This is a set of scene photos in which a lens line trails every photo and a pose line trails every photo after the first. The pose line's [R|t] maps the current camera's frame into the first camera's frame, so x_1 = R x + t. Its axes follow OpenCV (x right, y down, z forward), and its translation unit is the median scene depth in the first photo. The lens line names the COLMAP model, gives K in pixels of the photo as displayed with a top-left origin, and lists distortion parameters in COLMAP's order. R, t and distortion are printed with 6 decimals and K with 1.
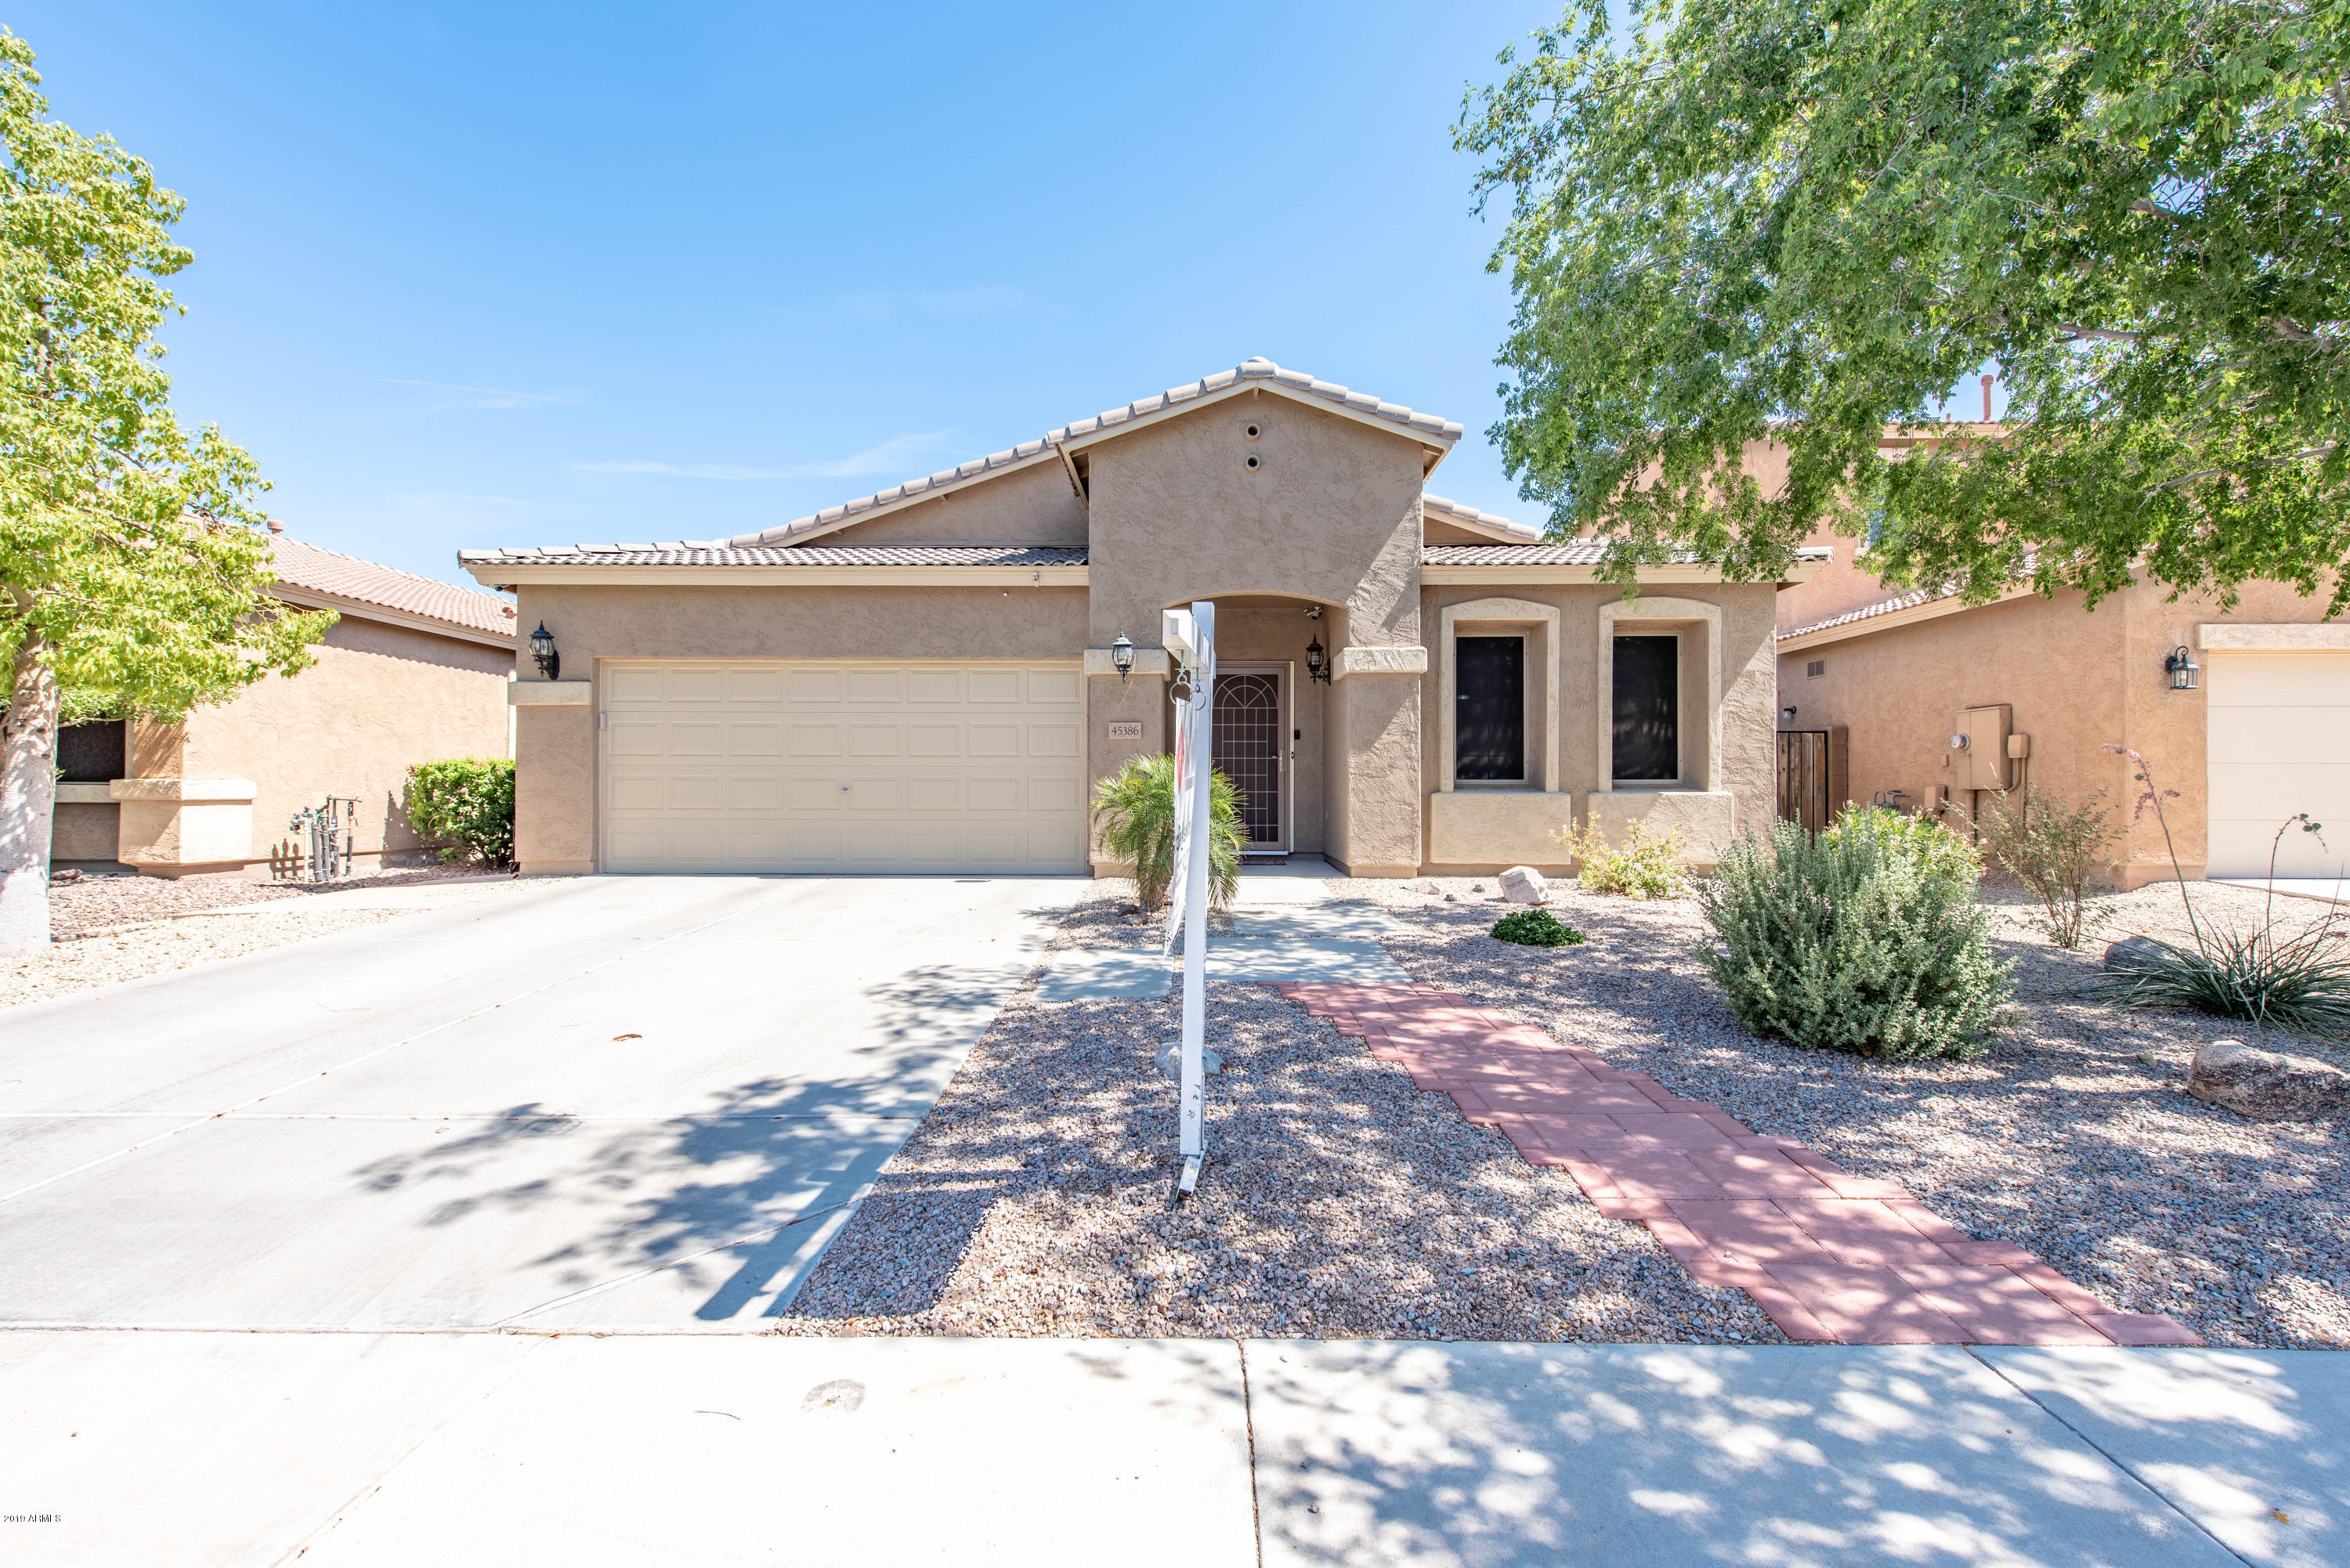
lens RADIAL K [[973.1, 0, 1181.6], [0, 973.1, 784.0], [0, 0, 1]] dist [0.016714, -0.005897]
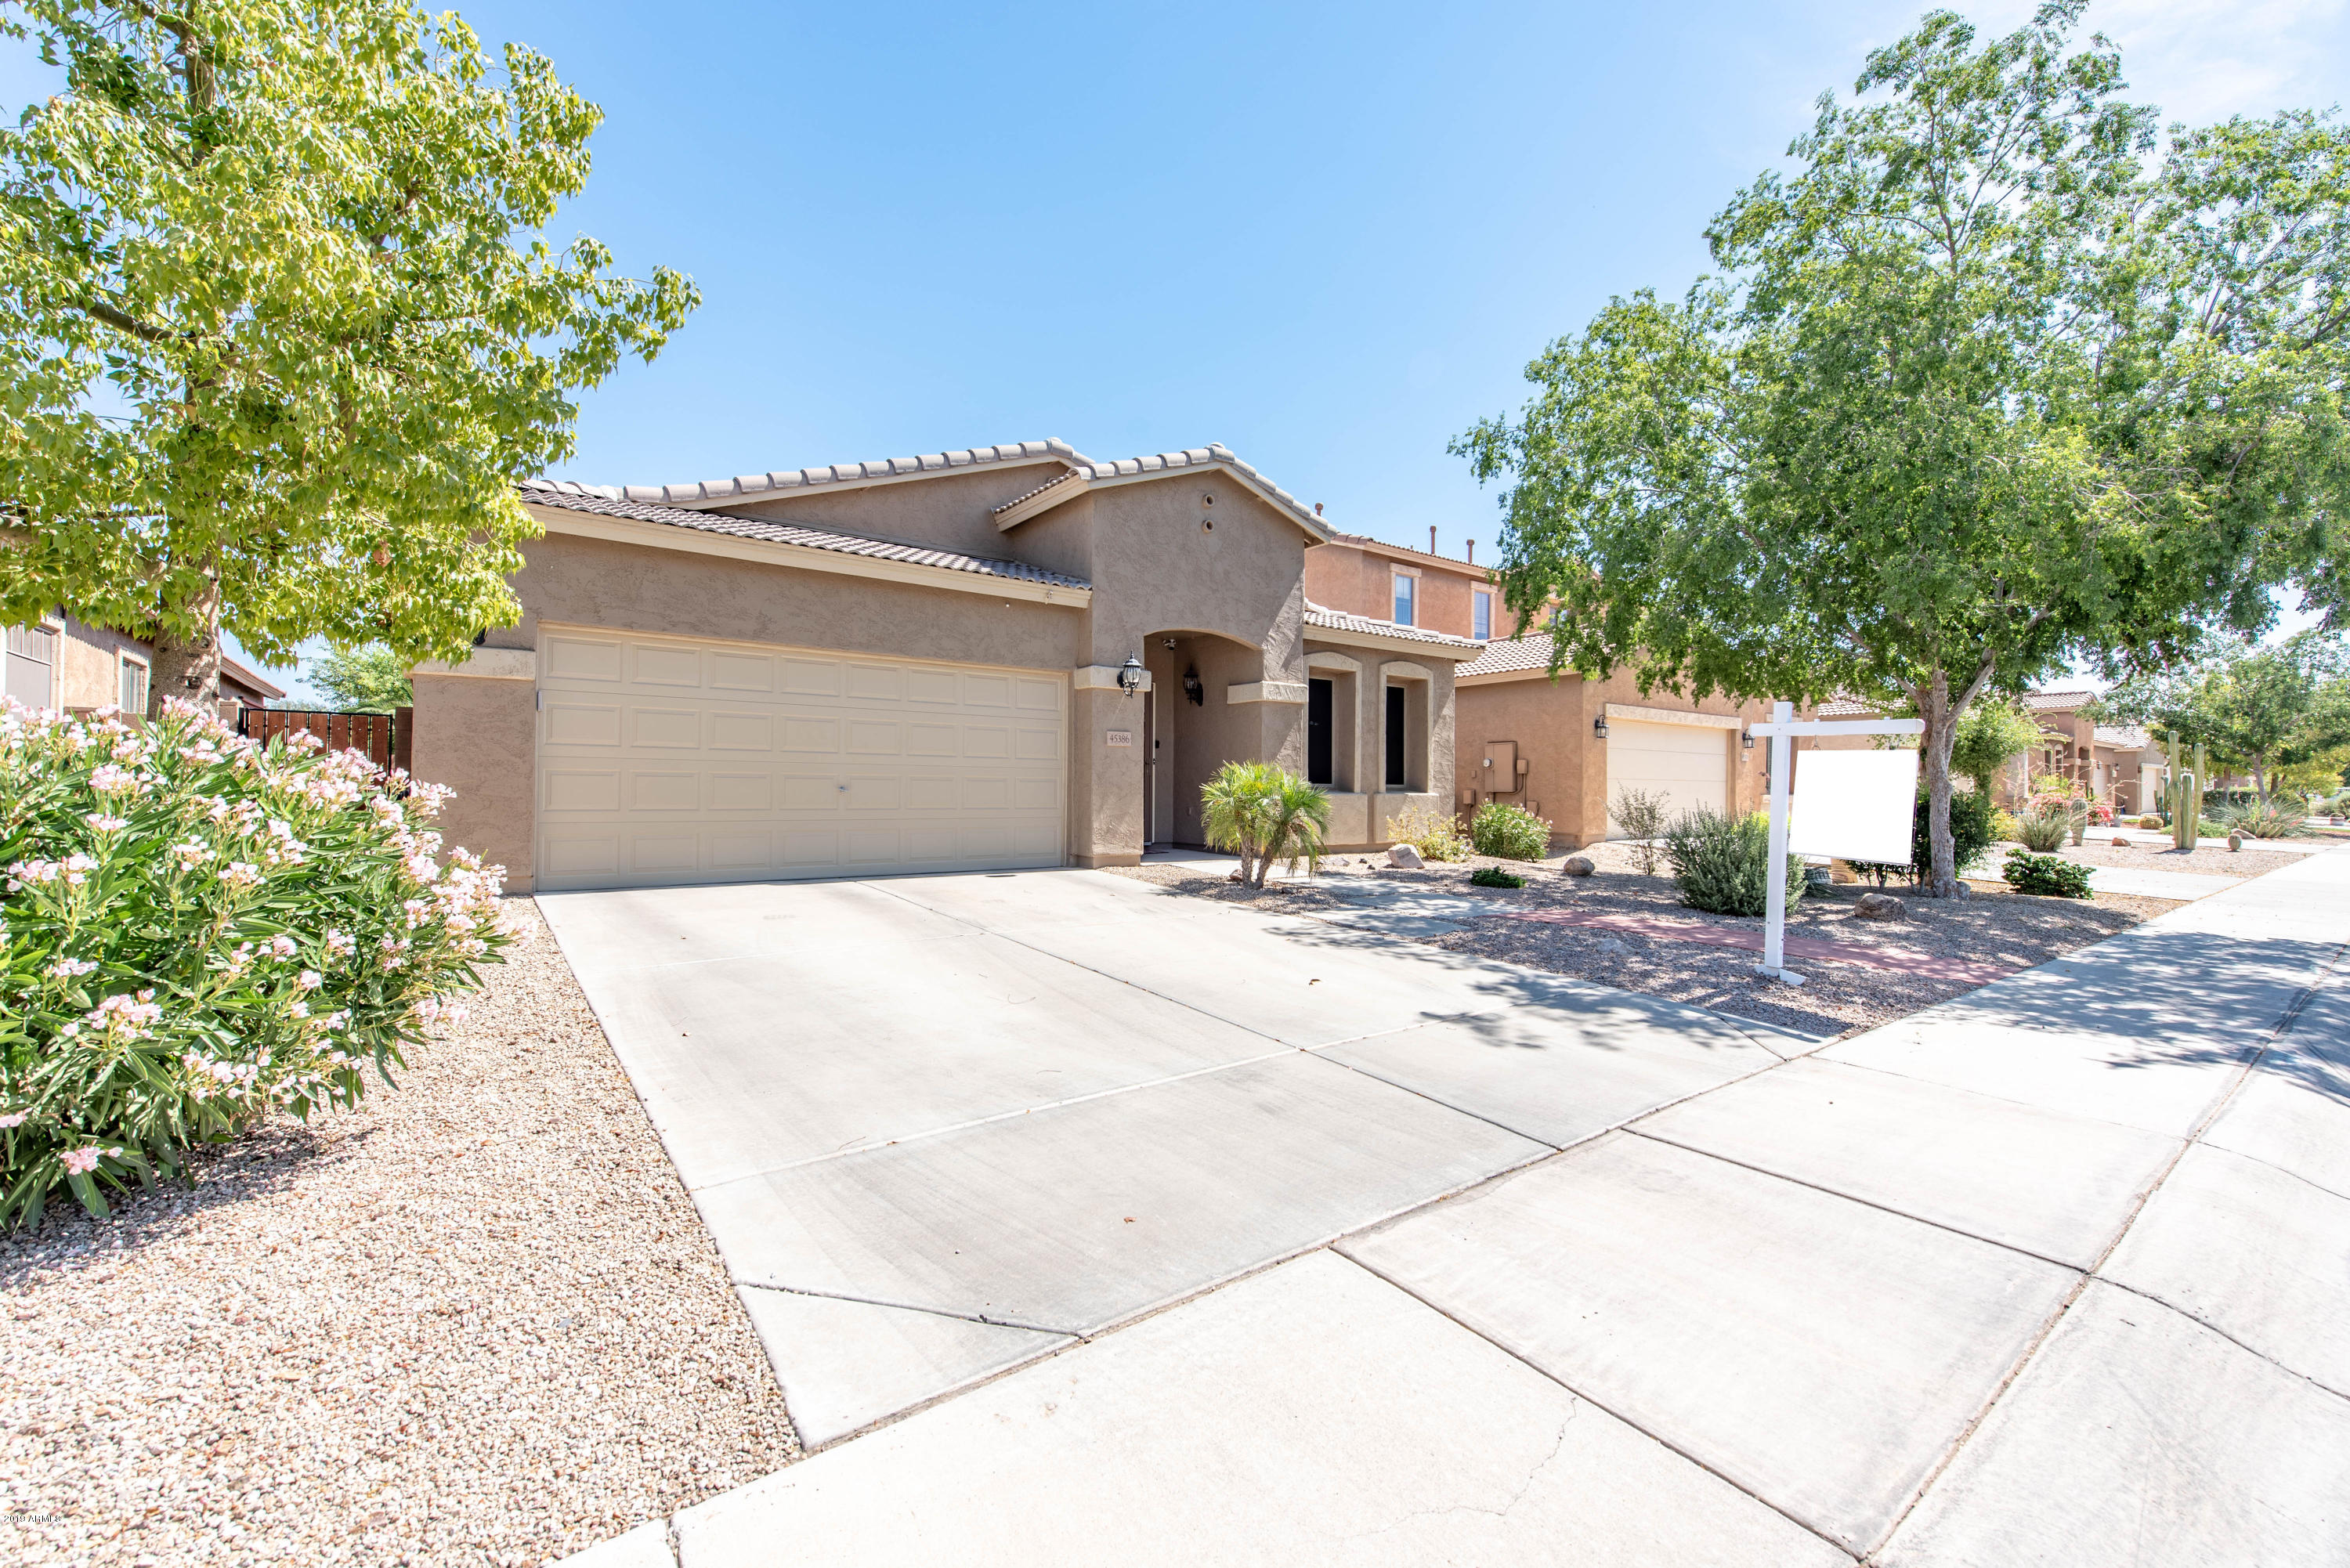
lens RADIAL K [[973.1, 0, 1185.3], [0, 973.1, 793.6], [0, 0, 1]] dist [0.016714, -0.005897]
pose [[0.781529, 0.001896, 0.623866, -0.703423], [-0.008398, 0.999937, 0.007481, 0.000771], [-0.623812, -0.011086, 0.781495, 0.047723]]
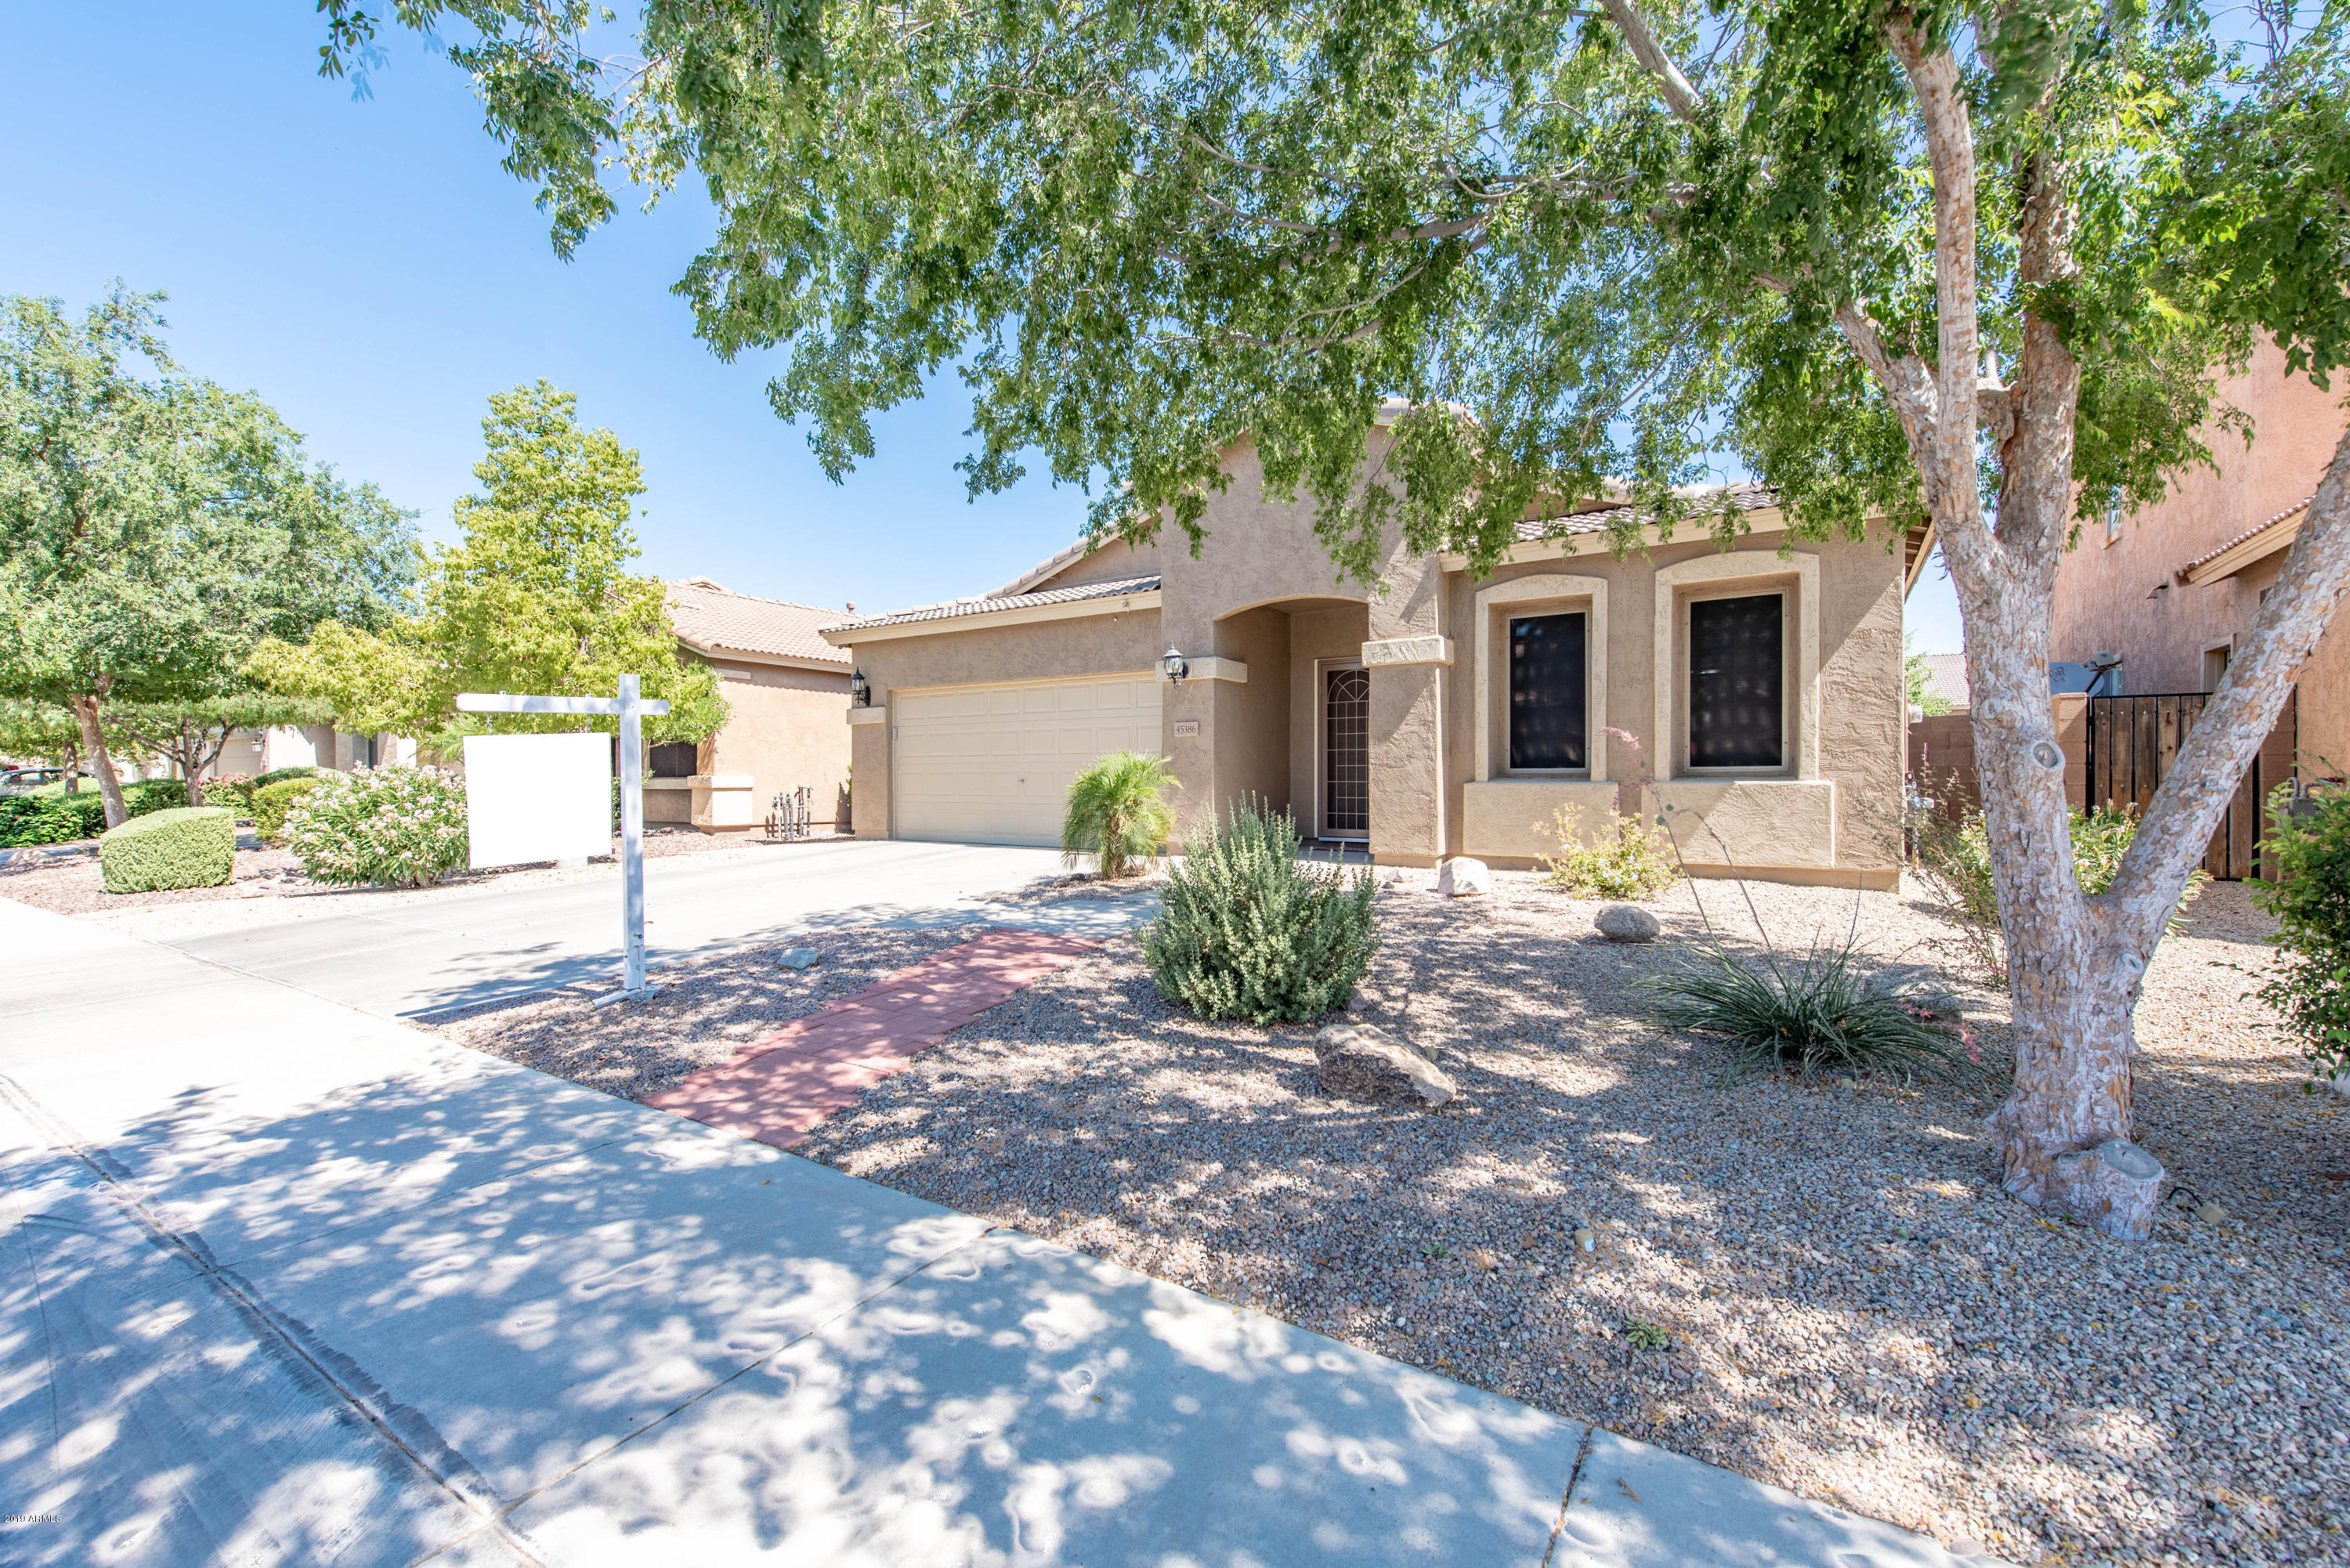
lens RADIAL K [[973.1, 0, 1168.6], [0, 973.1, 787.5], [0, 0, 1]] dist [0.016714, -0.005897]
pose [[0.840557, 0.001084, -0.541723, 0.540536], [0.006646, 0.999902, 0.012313, 0.000071], [0.541683, -0.013950, 0.840467, 0.014598]]
